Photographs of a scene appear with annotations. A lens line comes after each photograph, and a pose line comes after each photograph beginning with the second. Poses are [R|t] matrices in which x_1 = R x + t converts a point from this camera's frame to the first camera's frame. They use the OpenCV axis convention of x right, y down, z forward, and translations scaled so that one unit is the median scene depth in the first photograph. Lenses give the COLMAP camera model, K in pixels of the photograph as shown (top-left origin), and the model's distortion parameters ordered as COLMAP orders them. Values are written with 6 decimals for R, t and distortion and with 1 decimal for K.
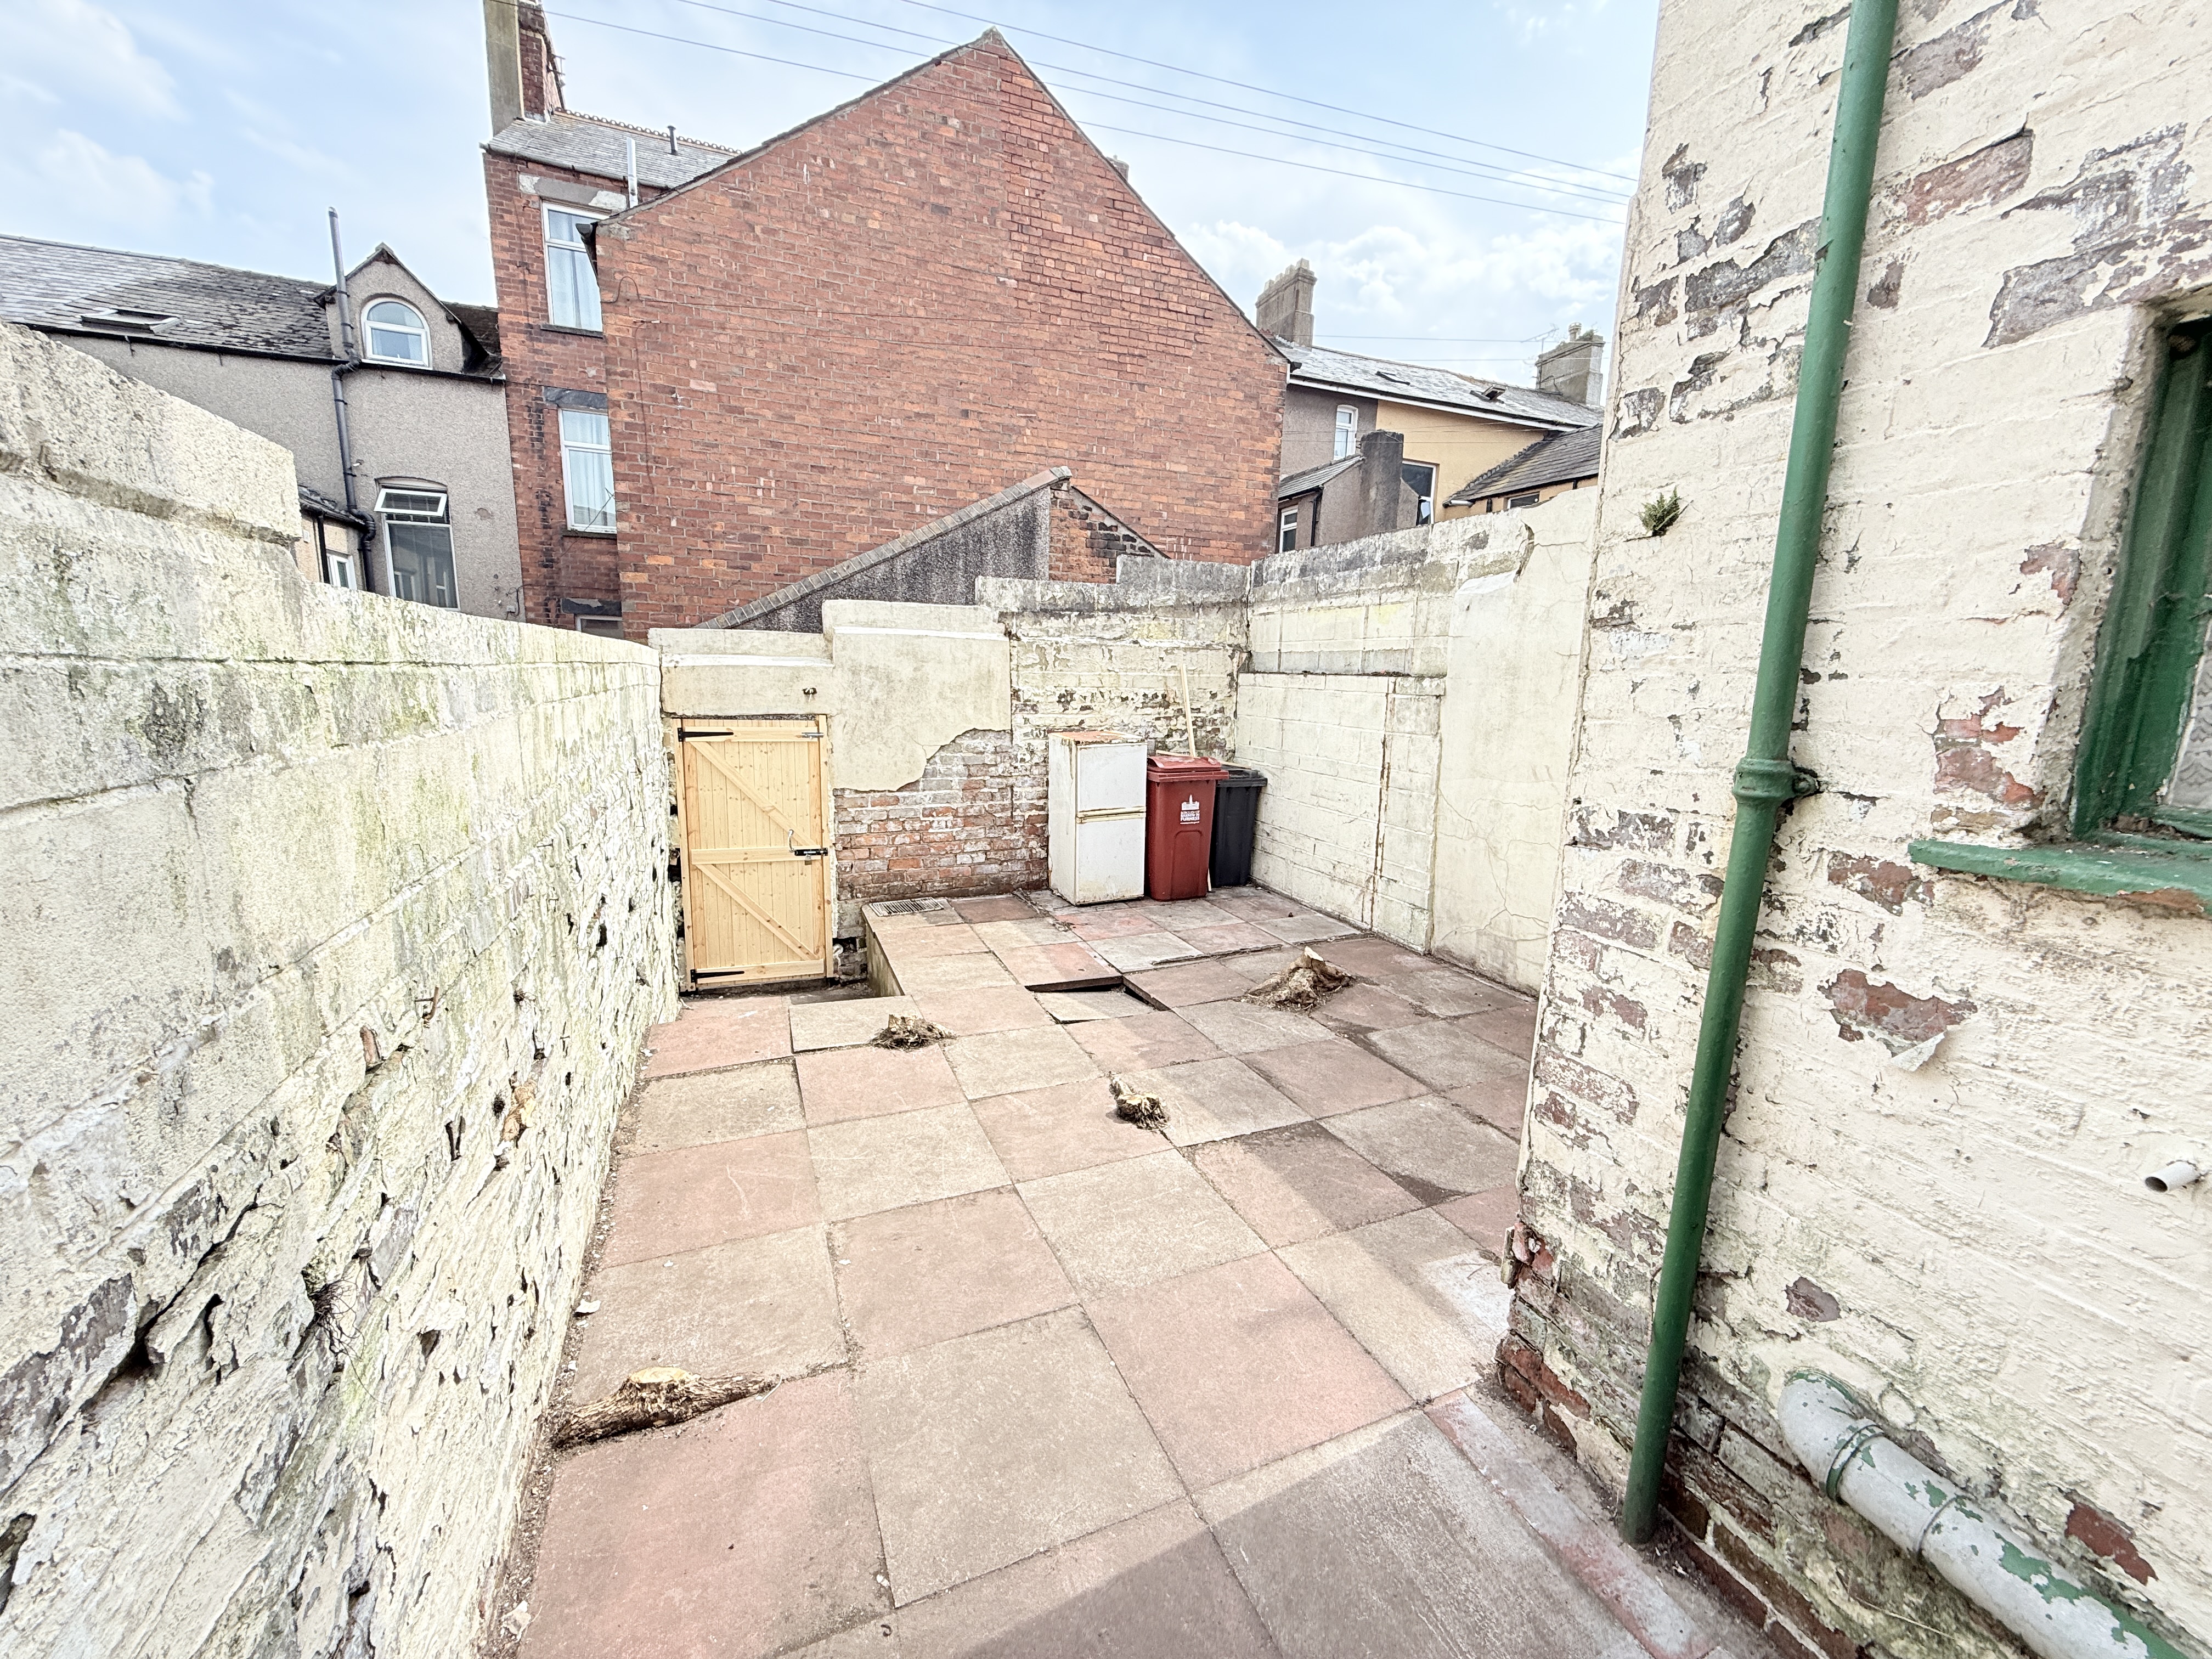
lens RADIAL K [[887.7, 0, 1096.1], [0, 887.7, 827.4], [0, 0, 1]] dist [-0.000407, 0.000077]
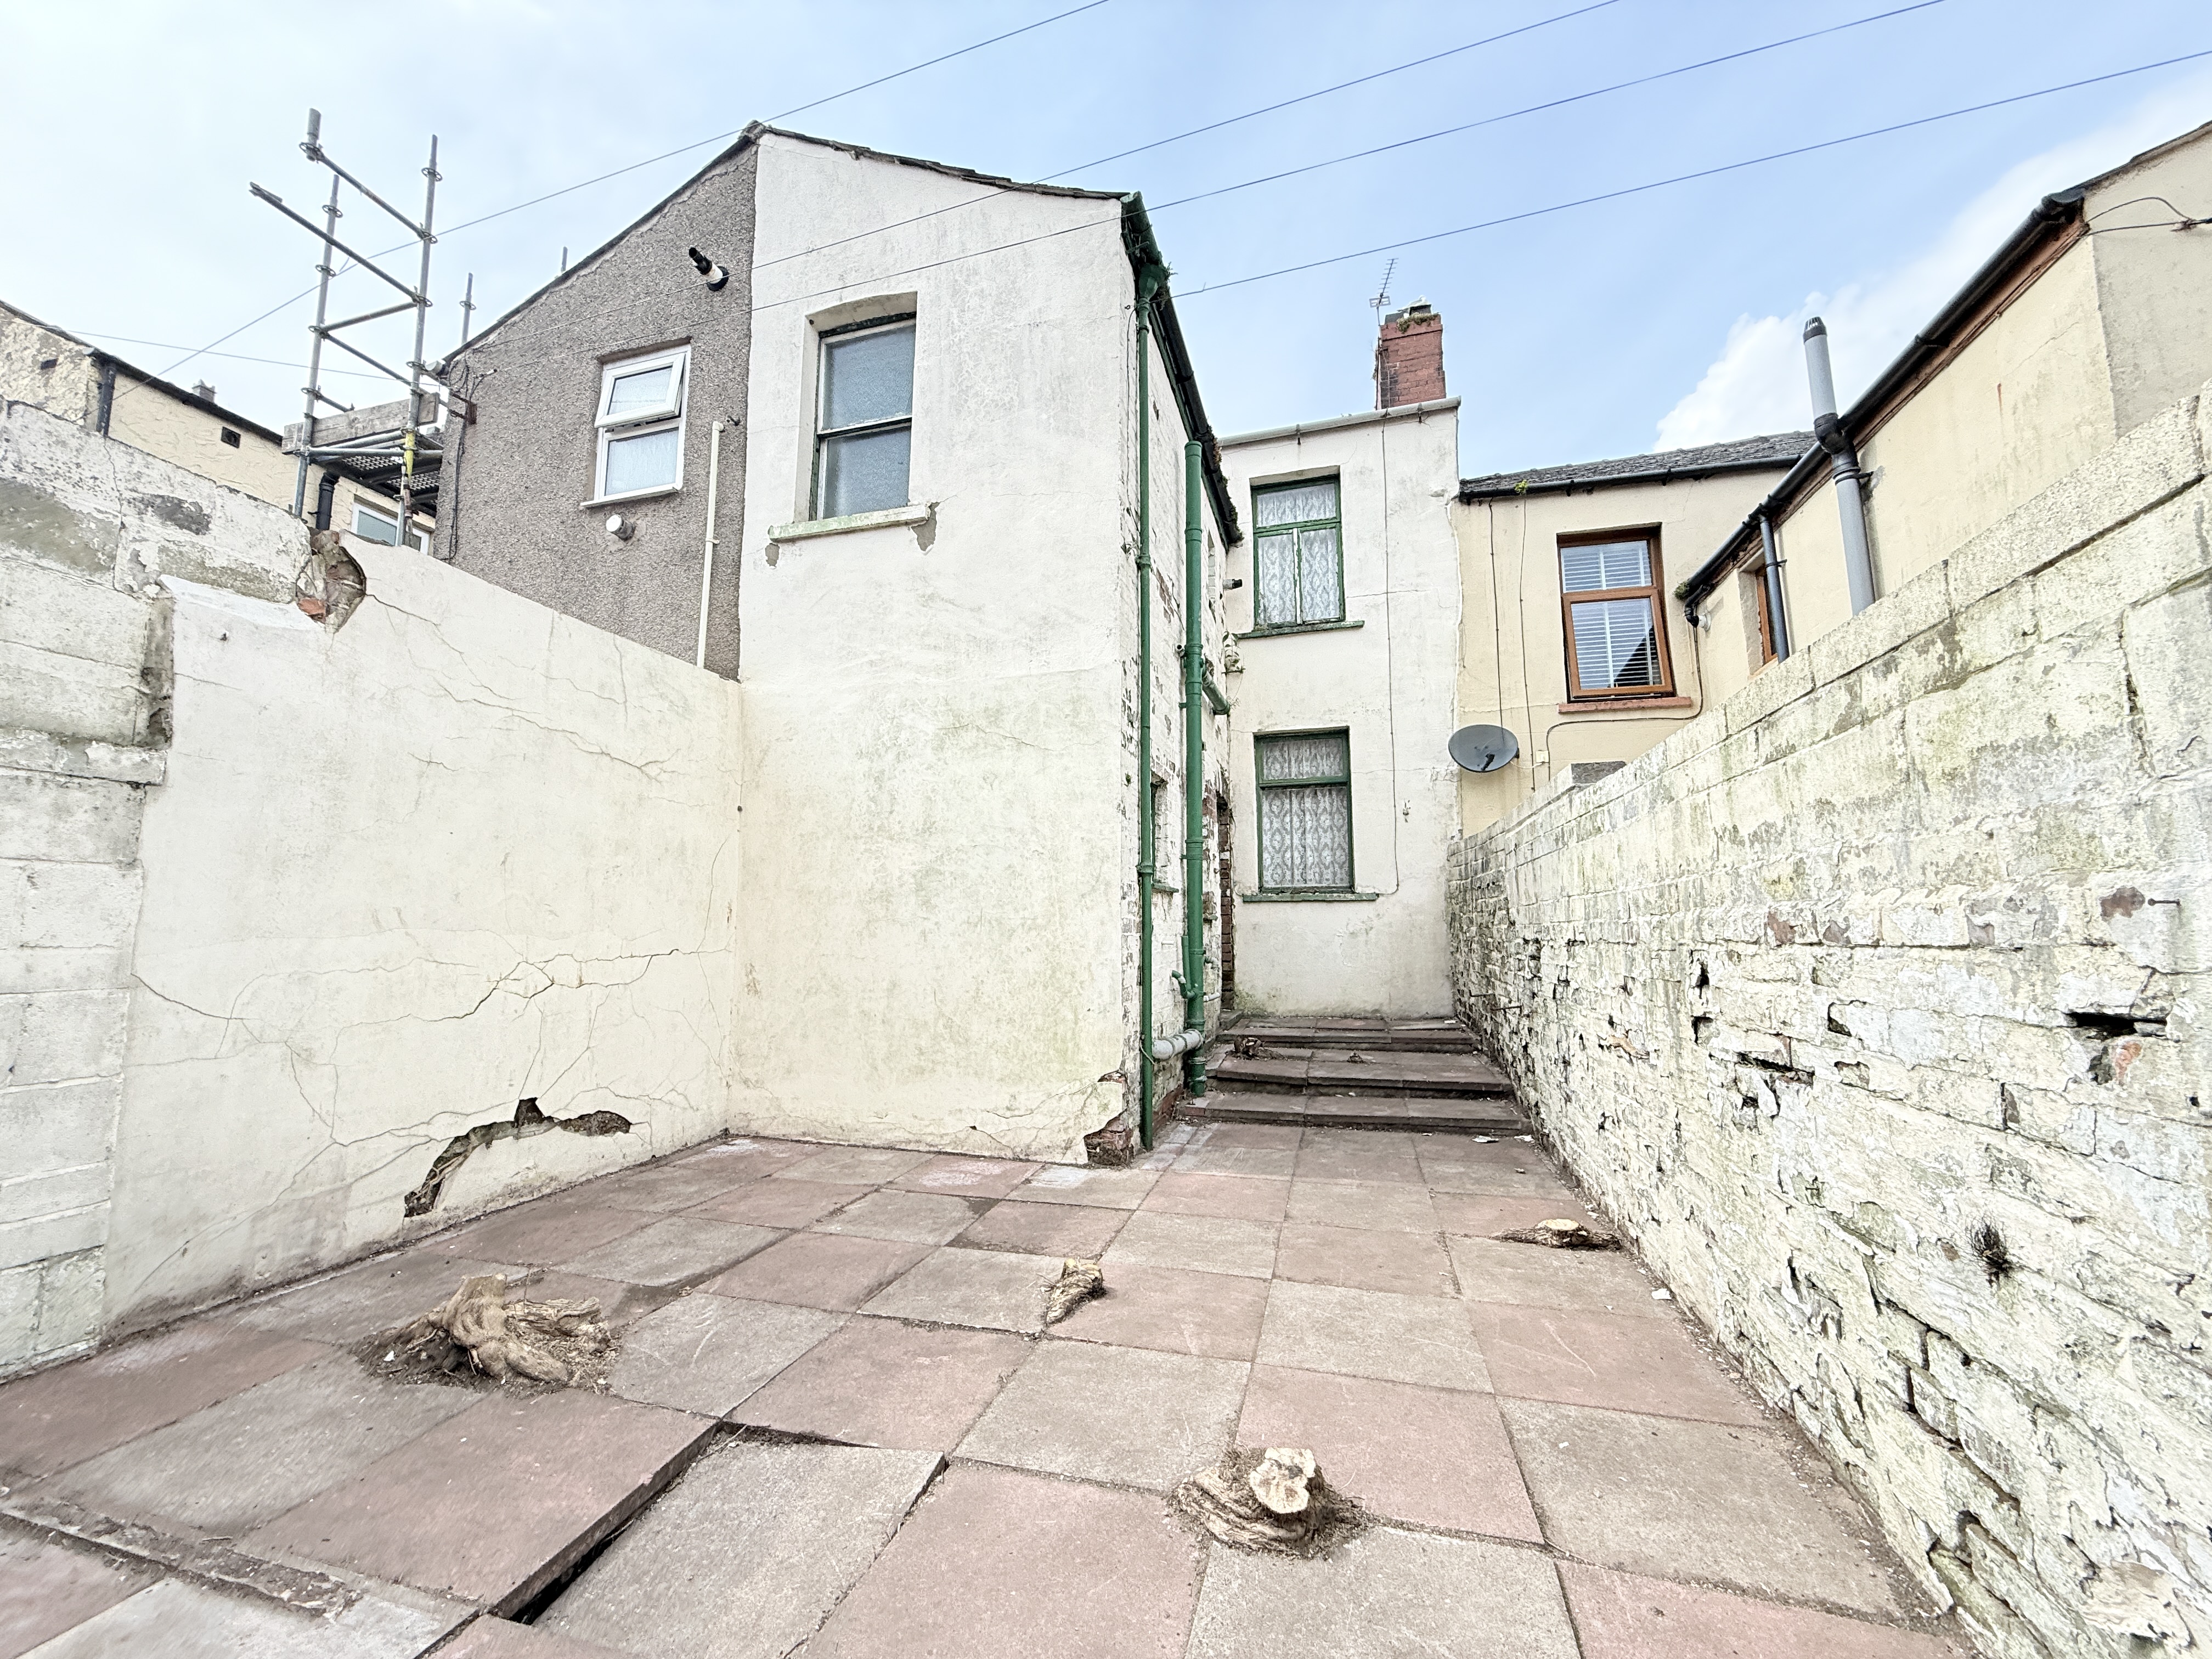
lens RADIAL K [[887.7, 0, 1098.0], [0, 887.7, 825.4], [0, 0, 1]] dist [-0.000407, 0.000077]
pose [[-0.790606, 0.054343, 0.609909, -0.450572], [0.088839, 0.995695, 0.026443, -0.124661], [-0.605846, 0.075090, -0.792030, 1.455096]]
